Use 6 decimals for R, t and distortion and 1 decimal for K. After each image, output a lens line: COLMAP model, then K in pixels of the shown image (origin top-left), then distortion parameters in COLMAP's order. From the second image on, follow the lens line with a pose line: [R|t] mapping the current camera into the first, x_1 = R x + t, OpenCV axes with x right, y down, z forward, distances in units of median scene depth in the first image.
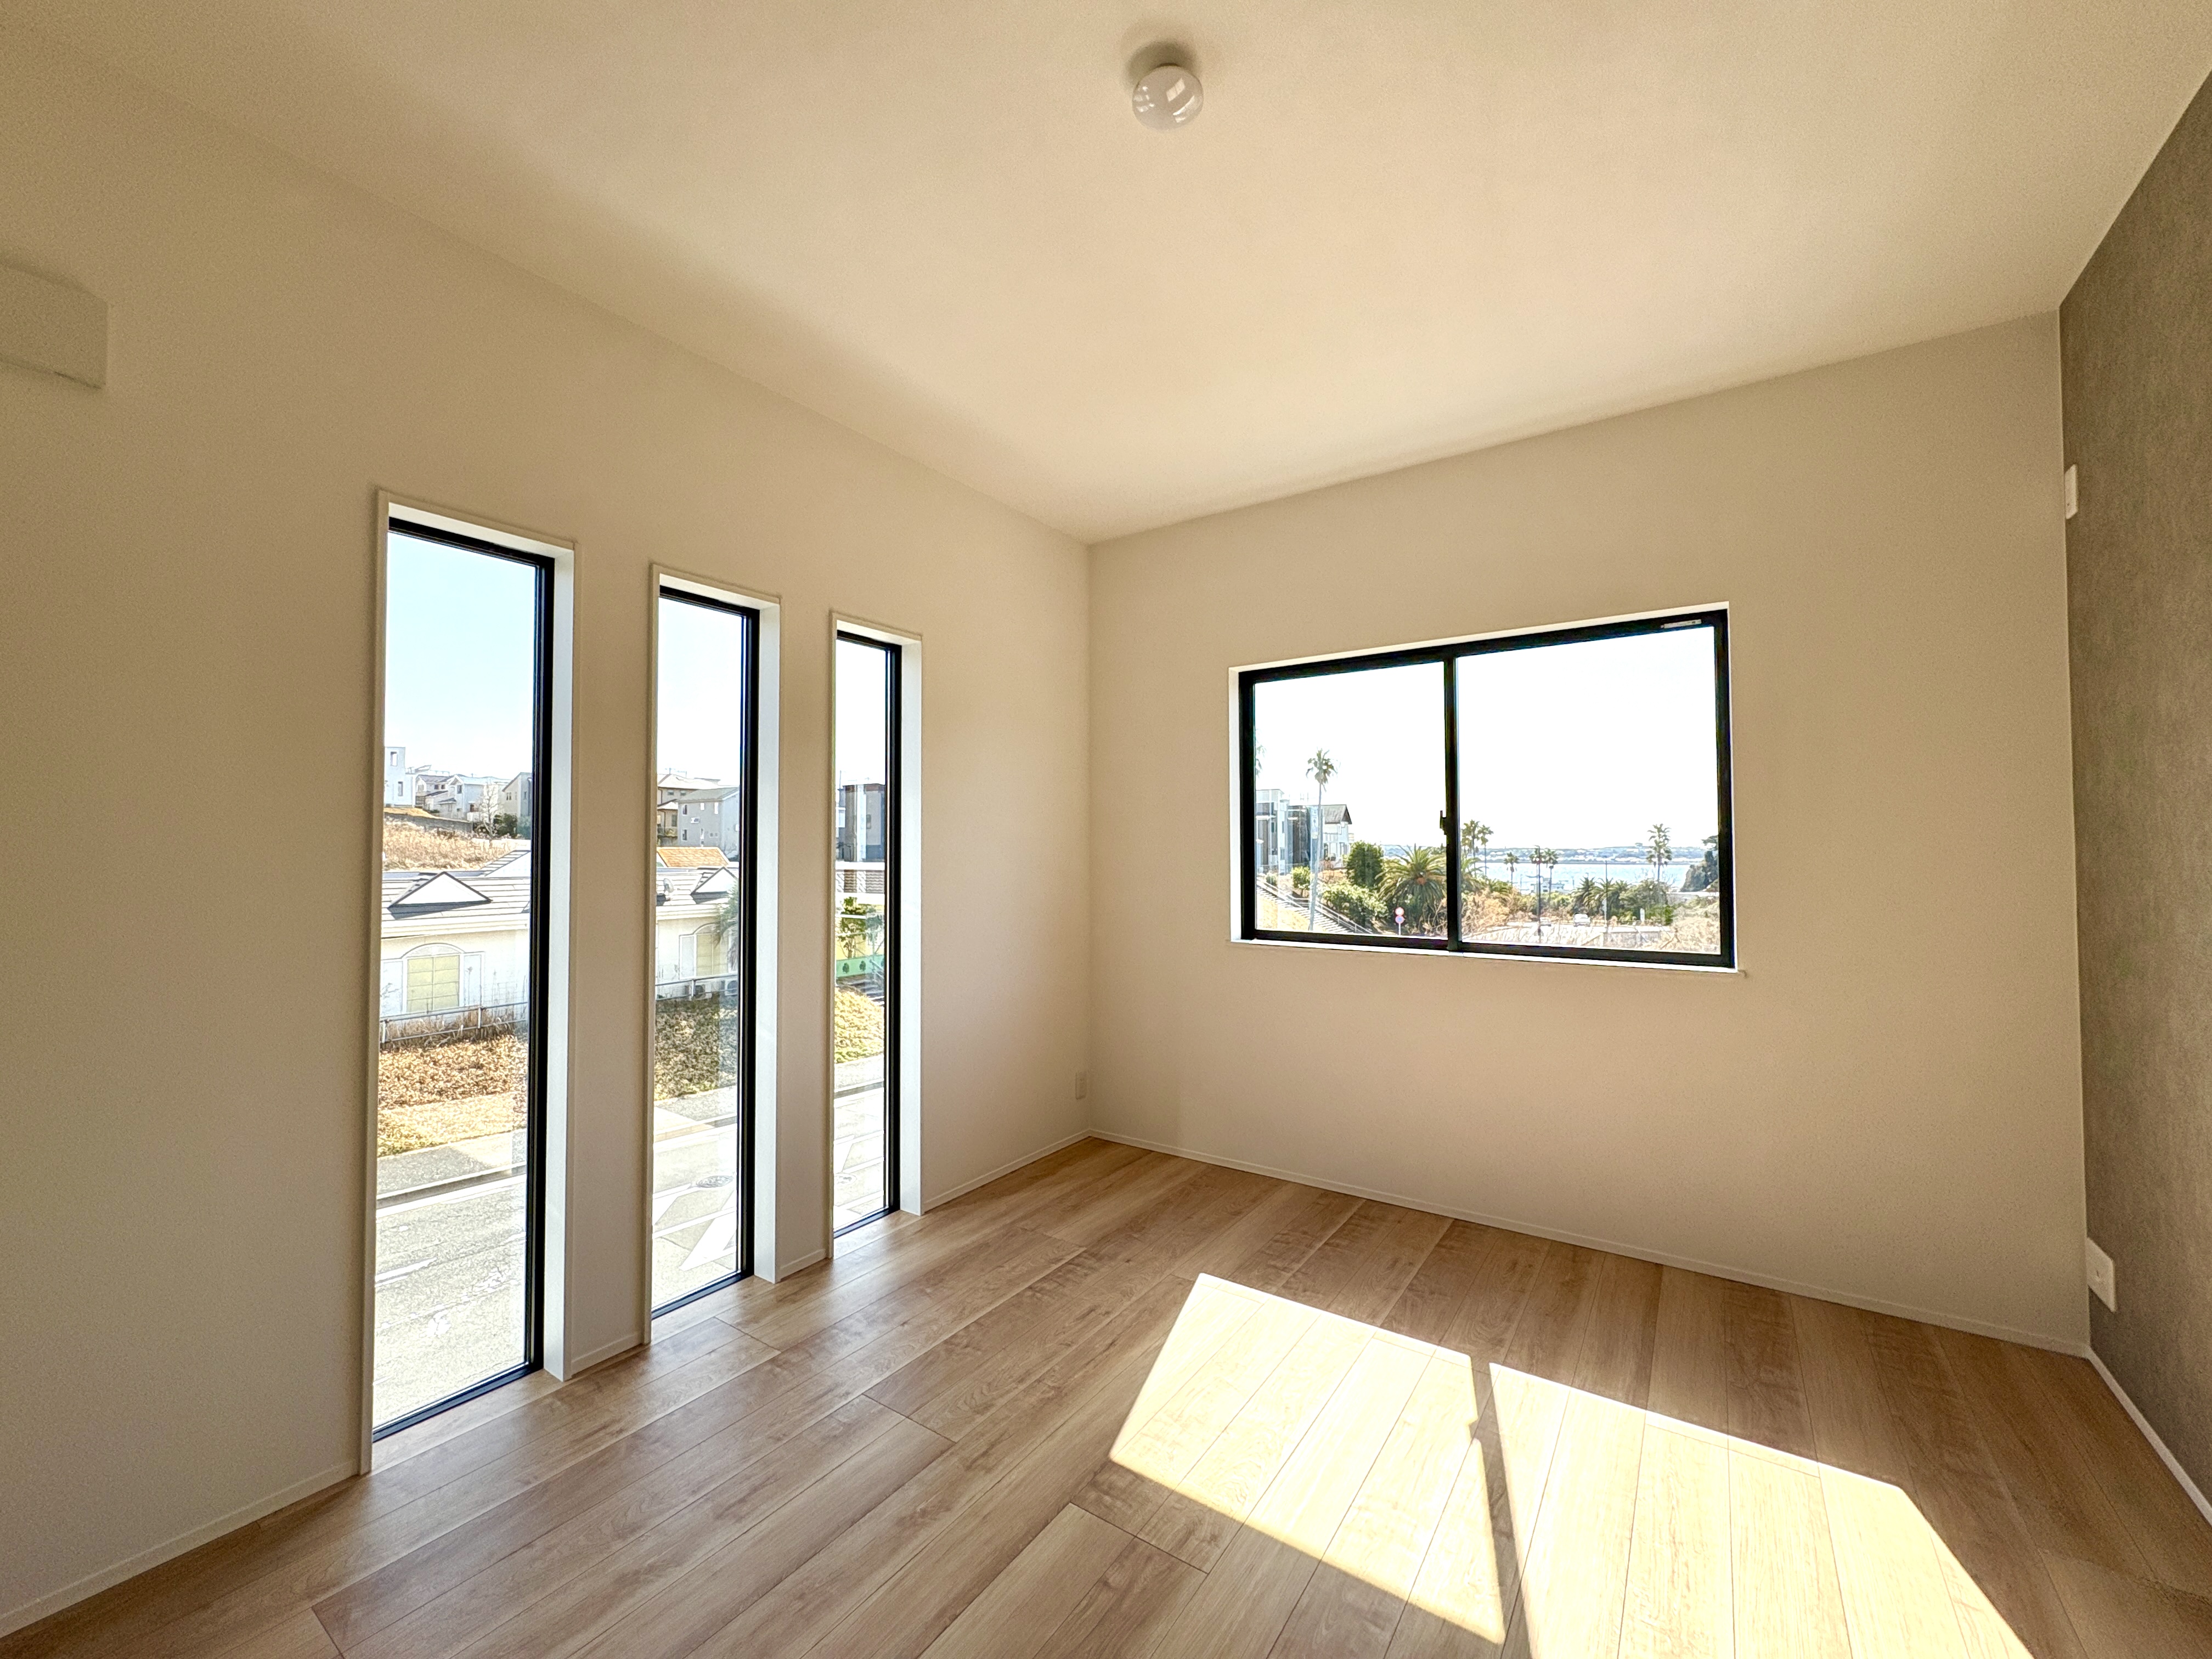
lens RADIAL K [[875.2, 0, 1111.3], [0, 875.2, 834.6], [0, 0, 1]] dist [-0.002234, 0.000954]
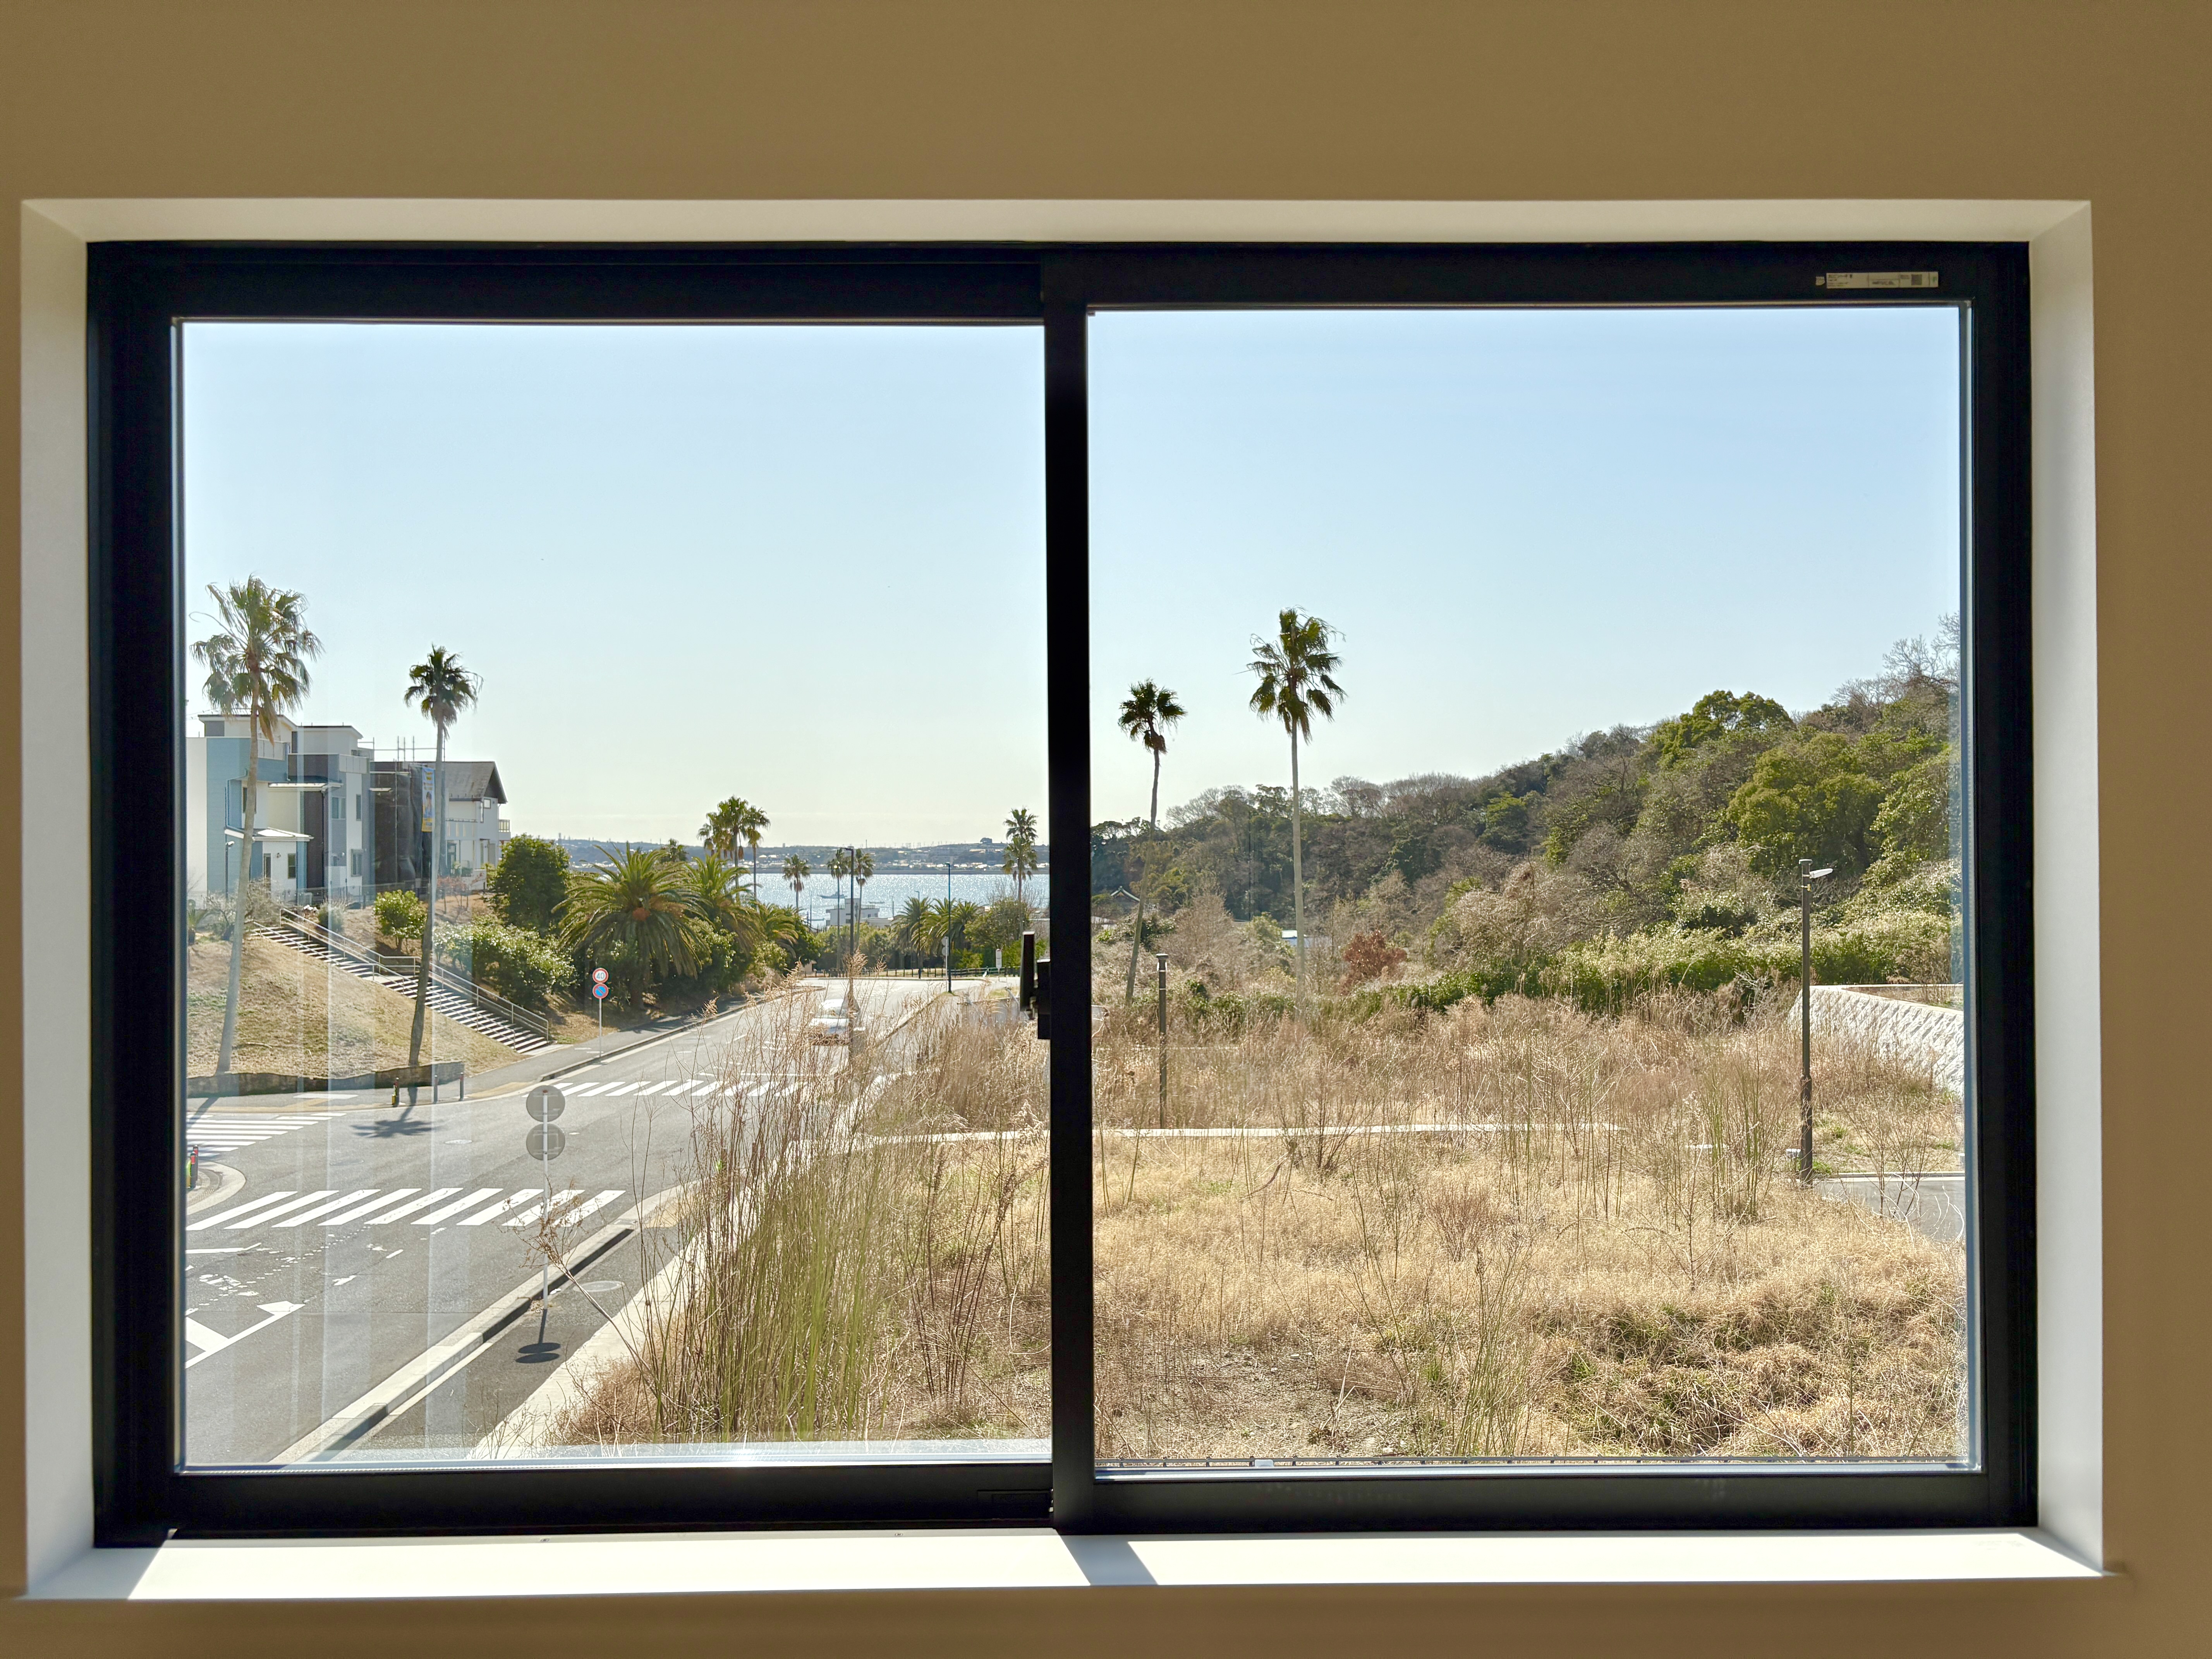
lens RADIAL K [[1655.3, 0, 1120.8], [0, 1655.3, 834.4], [0, 0, 1]] dist [0.013707, -0.006371]
pose [[0.810705, 0.002361, 0.585450, 0.162724], [-0.007361, 0.999954, 0.006161, -0.072017], [-0.585408, -0.009304, 0.810685, 0.770191]]
